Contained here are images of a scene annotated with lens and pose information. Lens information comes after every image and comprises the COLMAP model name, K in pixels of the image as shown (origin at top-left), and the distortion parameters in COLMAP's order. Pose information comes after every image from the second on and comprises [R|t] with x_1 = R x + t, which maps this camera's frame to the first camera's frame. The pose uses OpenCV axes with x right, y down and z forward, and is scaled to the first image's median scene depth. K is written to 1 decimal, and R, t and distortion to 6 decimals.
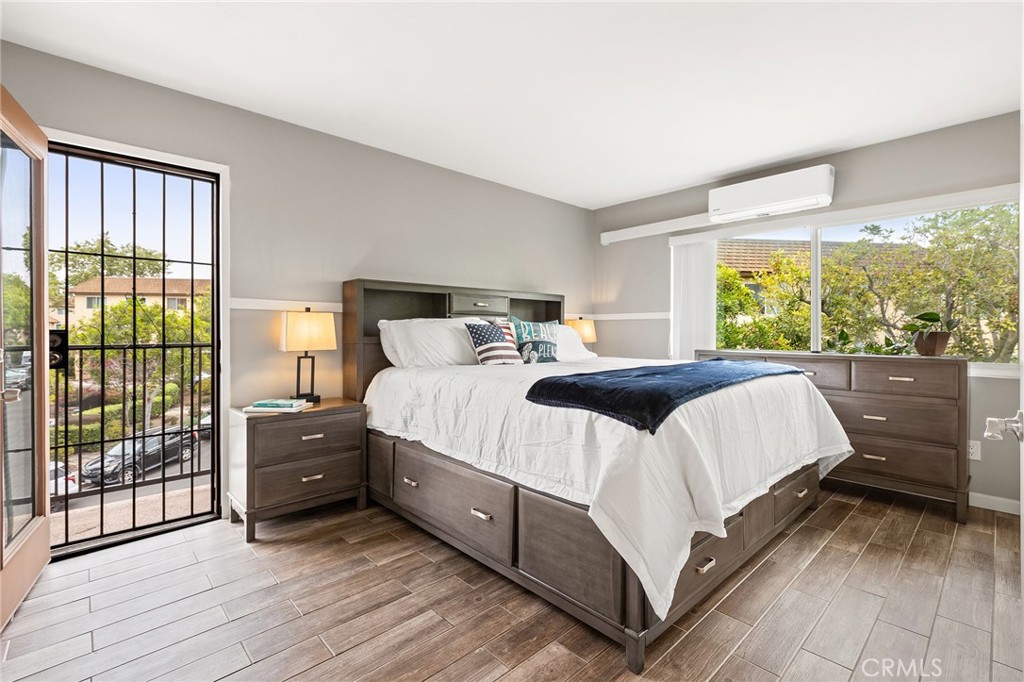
lens RADIAL K [[461.0, 0, 504.9], [0, 461.0, 326.5], [0, 0, 1]] dist [0.002451, 0.000636]
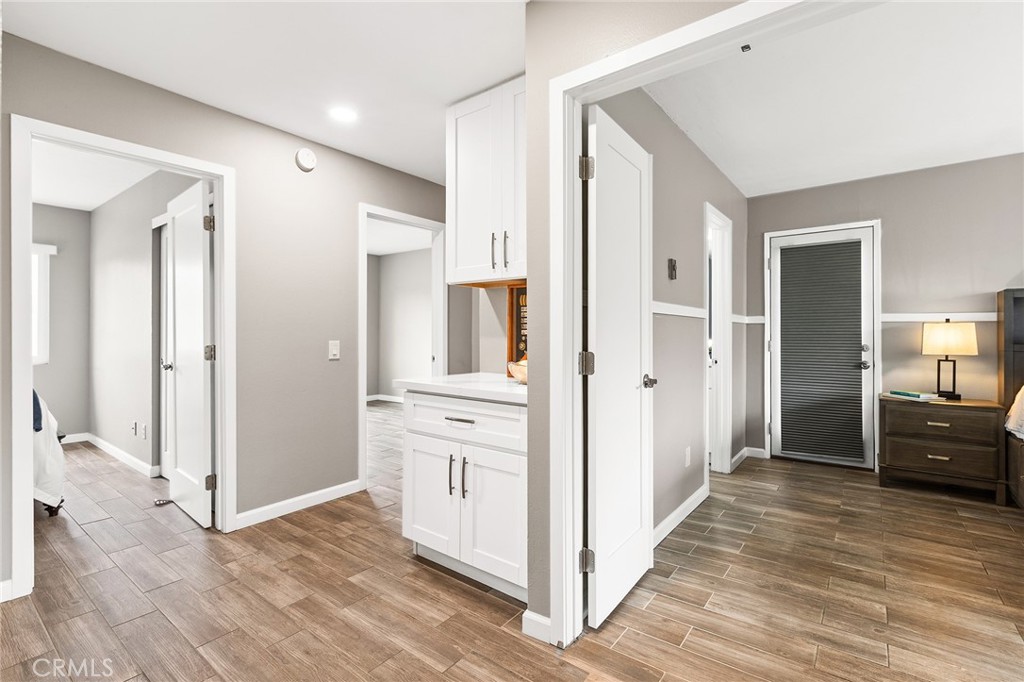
lens RADIAL K [[461.0, 0, 518.2], [0, 461.0, 334.7], [0, 0, 1]] dist [0.002451, 0.000636]
pose [[0.176297, 0.004572, -0.984326, 0.553591], [0.002365, 0.999984, 0.005069, -0.008570], [0.984334, -0.003221, 0.176283, -0.296849]]
